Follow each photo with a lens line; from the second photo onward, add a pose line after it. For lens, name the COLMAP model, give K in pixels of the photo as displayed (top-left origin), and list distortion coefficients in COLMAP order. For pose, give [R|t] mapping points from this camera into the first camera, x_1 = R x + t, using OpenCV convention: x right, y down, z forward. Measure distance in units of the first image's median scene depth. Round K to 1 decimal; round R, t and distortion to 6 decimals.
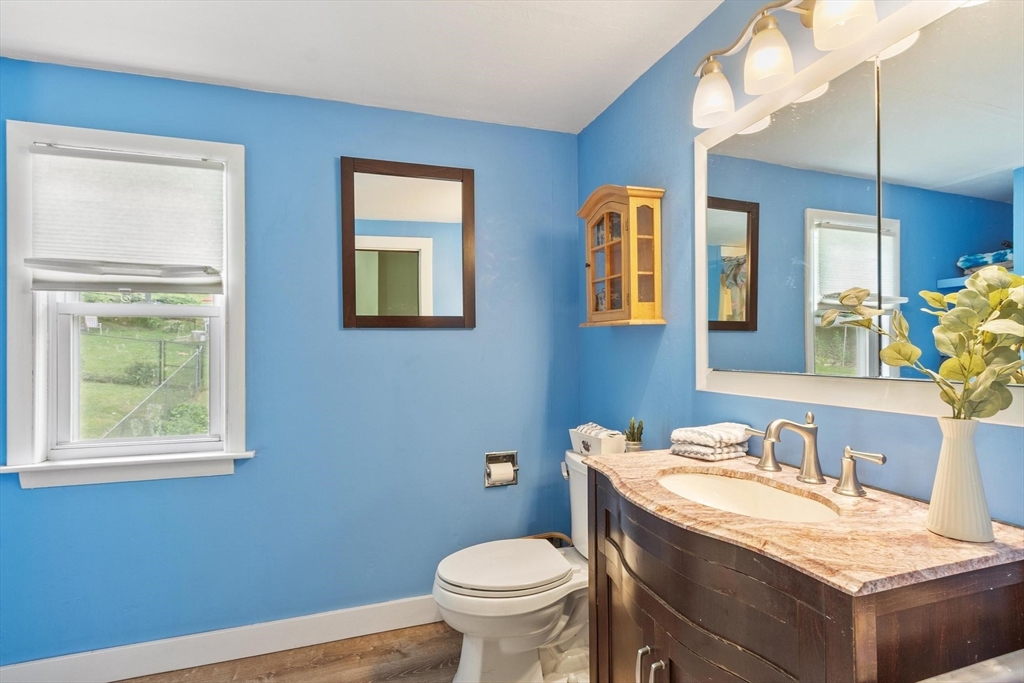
lens RADIAL K [[499.2, 0, 506.4], [0, 499.2, 345.0], [0, 0, 1]] dist [0.003875, -0.000440]
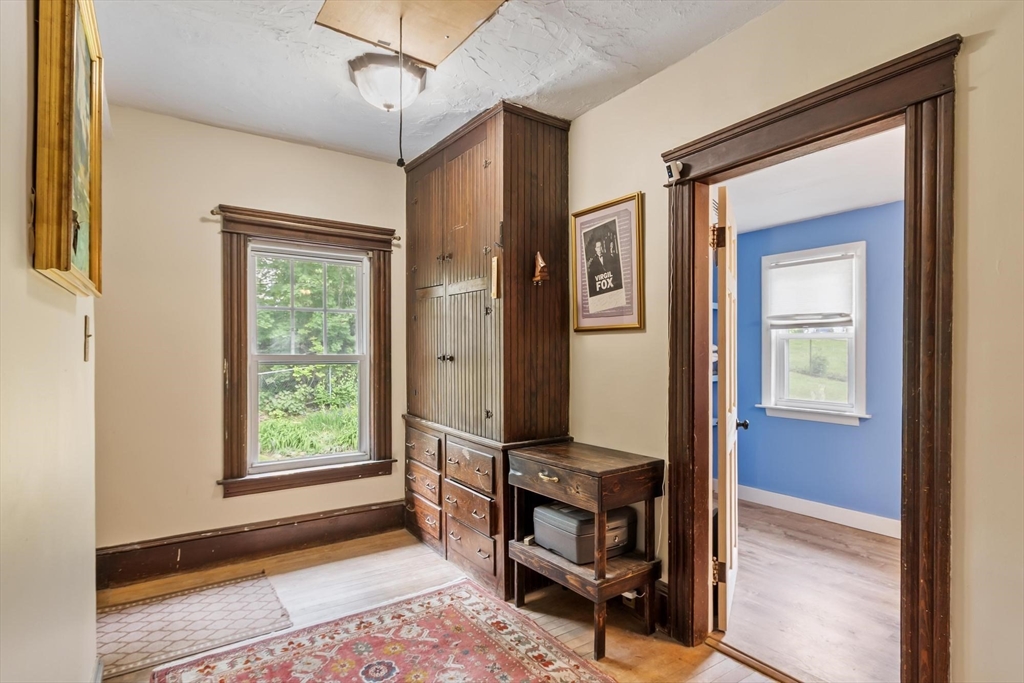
lens RADIAL K [[507.2, 0, 508.4], [0, 507.2, 349.8], [0, 0, 1]] dist [0.004367, -0.002911]
pose [[0.280639, 0.003220, -0.959808, 0.898019], [0.004710, 0.999978, 0.004732, -0.031132], [0.959802, -0.005849, 0.280618, -0.760113]]
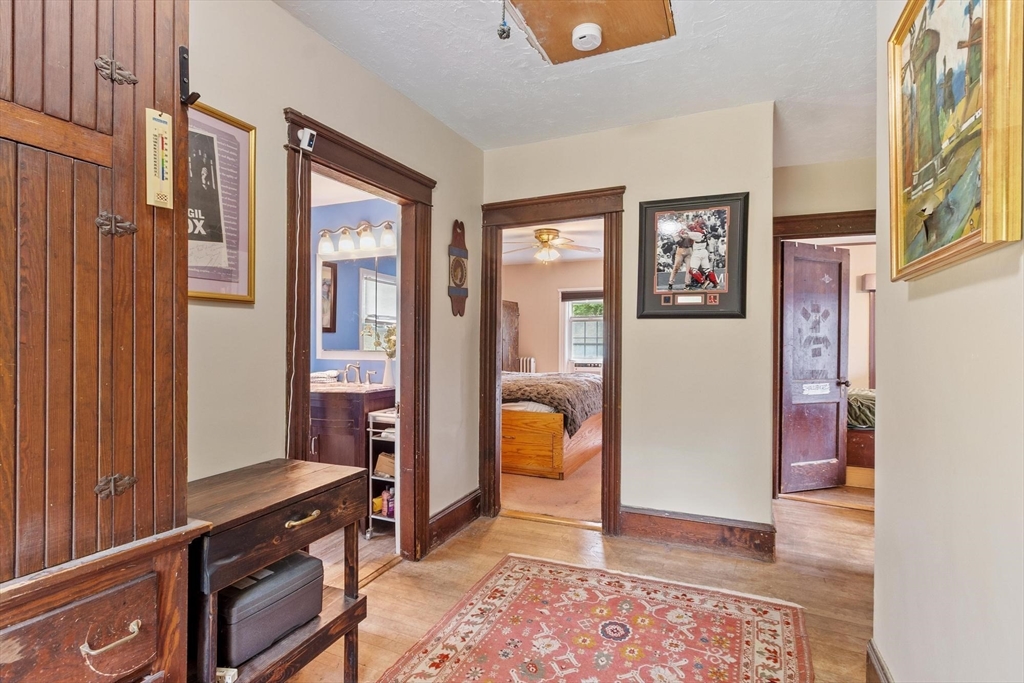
lens RADIAL K [[499.2, 0, 506.6], [0, 499.2, 341.0], [0, 0, 1]] dist [0.003875, -0.000440]
pose [[0.682391, 0.003485, 0.730979, -0.645807], [-0.007458, 0.999970, 0.002195, -0.007861], [-0.730949, -0.006950, 0.682396, -1.121224]]
